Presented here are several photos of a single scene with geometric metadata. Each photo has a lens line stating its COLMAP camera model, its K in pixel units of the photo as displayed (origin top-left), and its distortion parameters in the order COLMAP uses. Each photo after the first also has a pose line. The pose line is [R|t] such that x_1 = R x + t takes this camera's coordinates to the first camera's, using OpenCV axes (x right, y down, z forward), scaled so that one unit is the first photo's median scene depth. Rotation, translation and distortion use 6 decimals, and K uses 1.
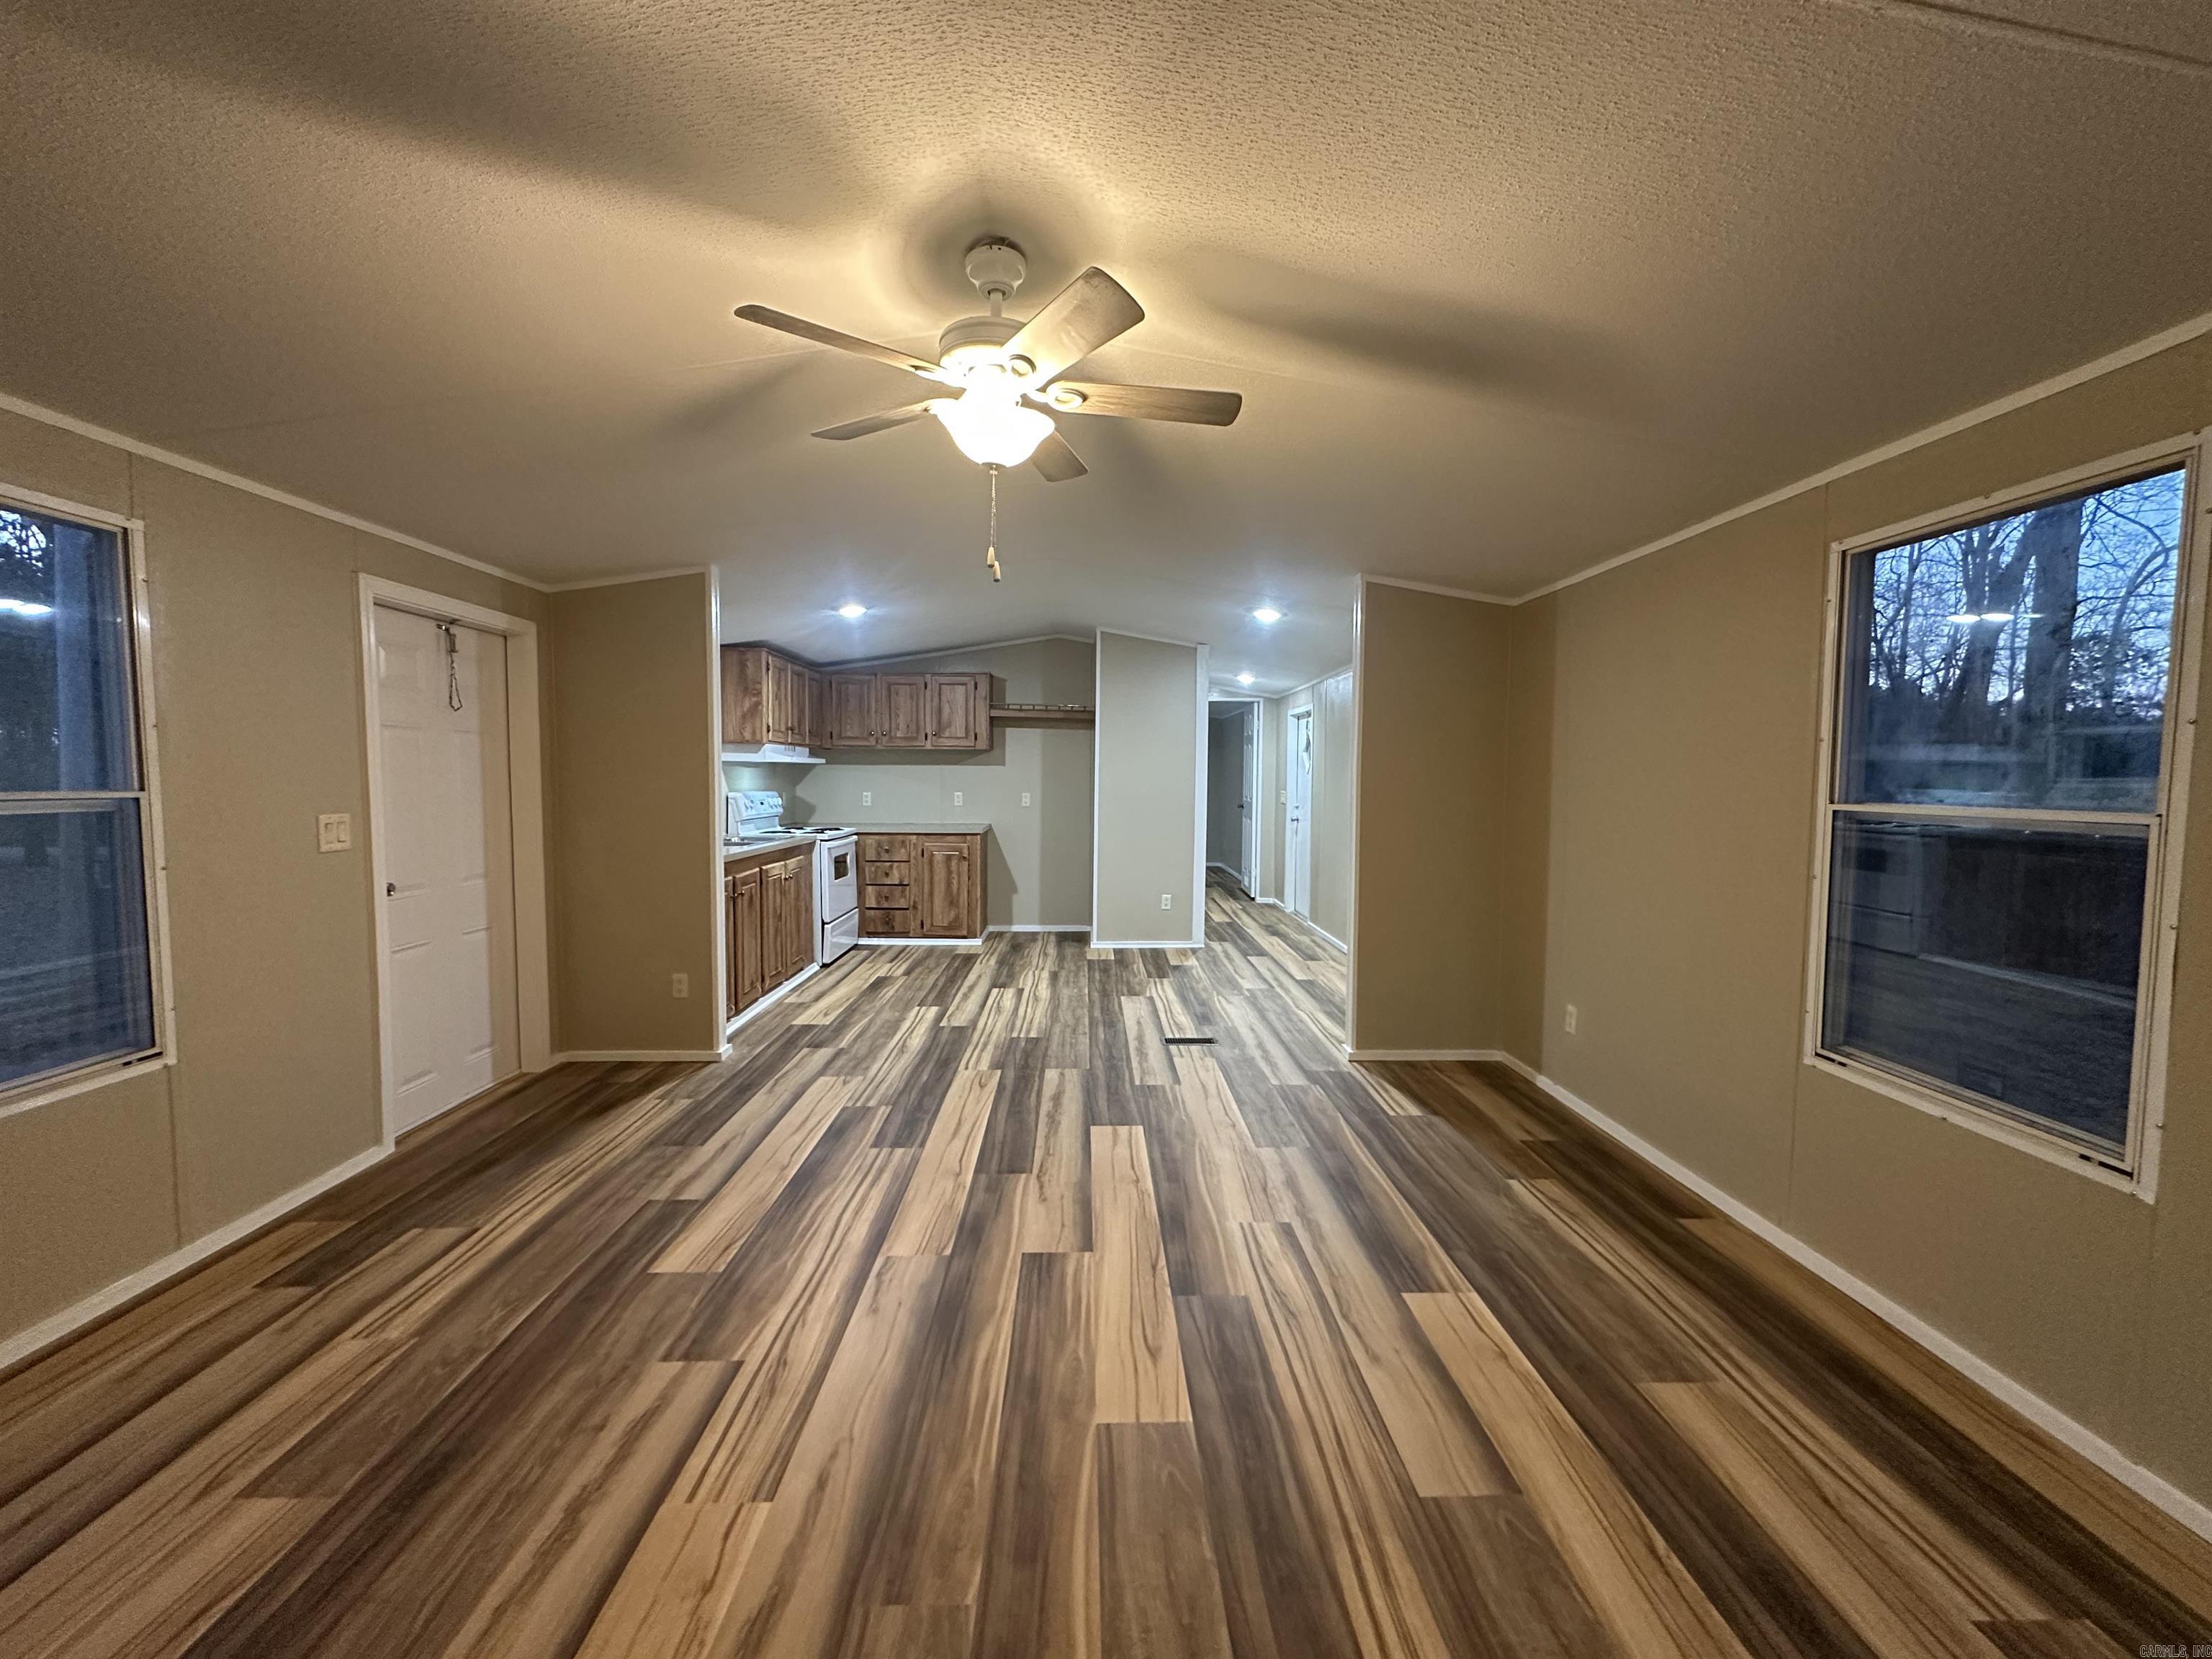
lens RADIAL K [[875.8, 0, 1114.1], [0, 875.8, 823.5], [0, 0, 1]] dist [-0.000040, -0.000683]
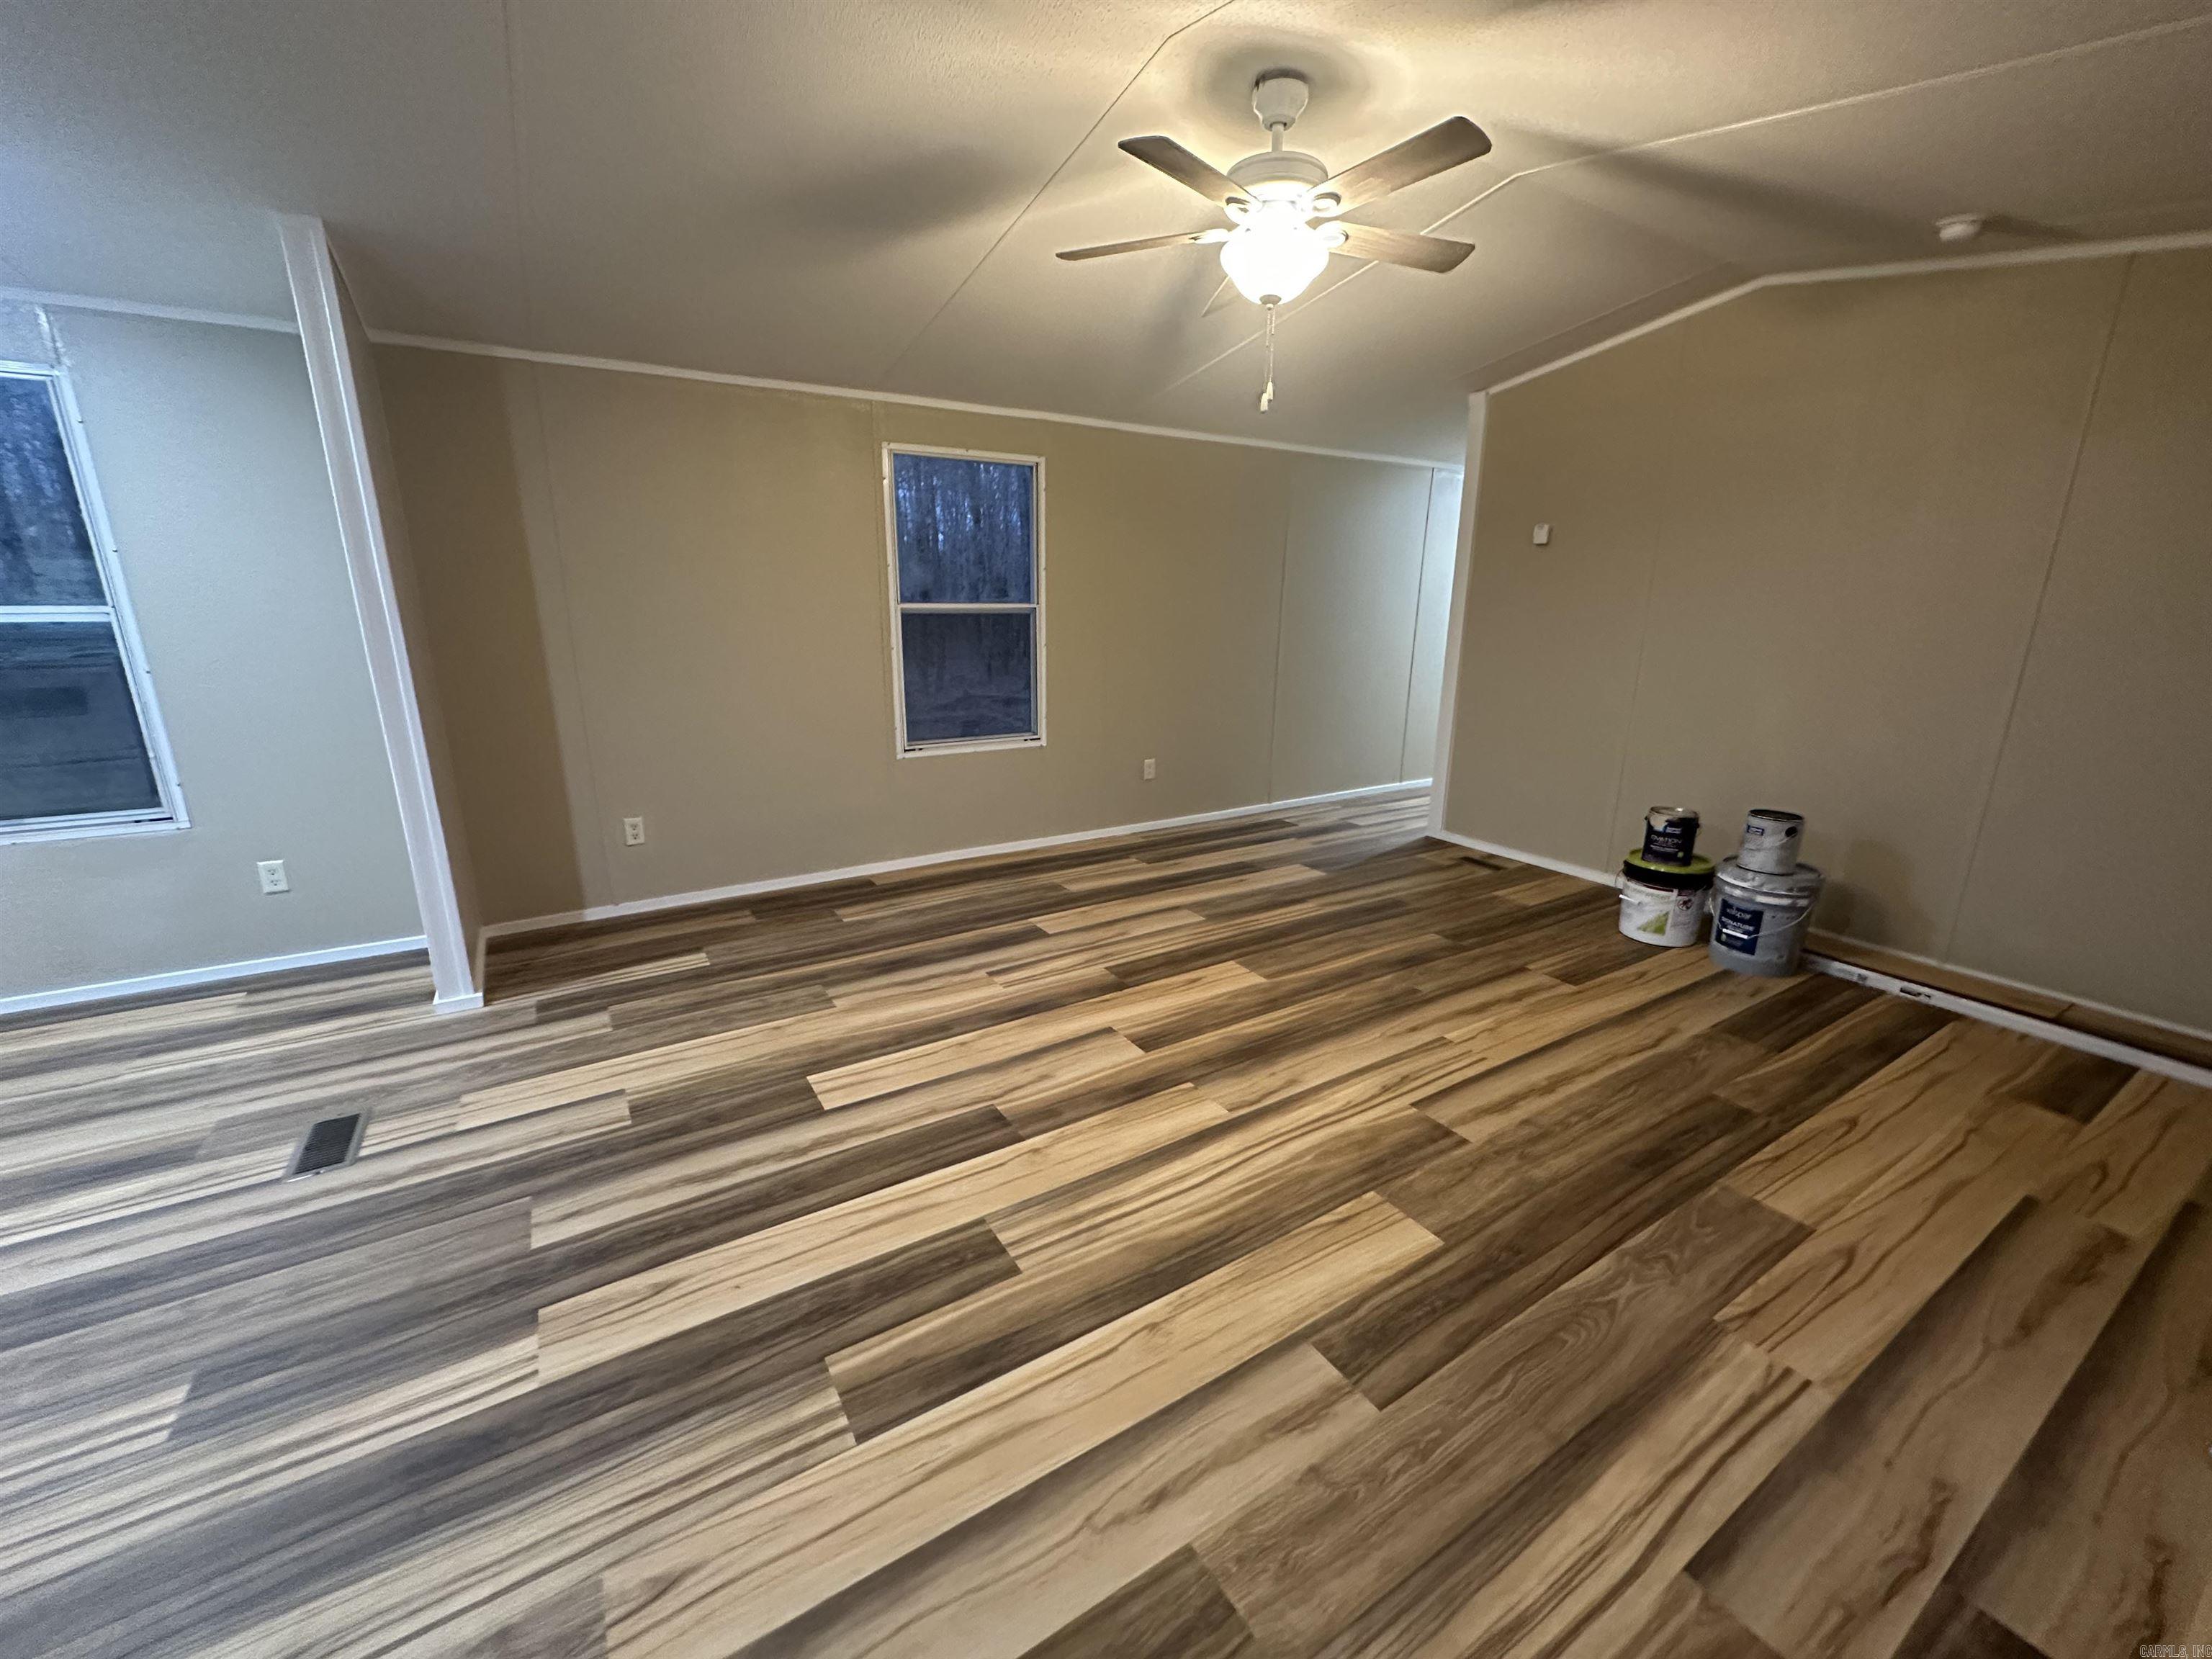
lens RADIAL K [[875.8, 0, 1105.5], [0, 875.8, 826.1], [0, 0, 1]] dist [-0.000040, -0.000683]
pose [[-0.492683, -0.231516, 0.838847, -0.828962], [0.041584, 0.956595, 0.288437, -0.075739], [-0.869214, 0.176991, -0.461671, 1.351840]]
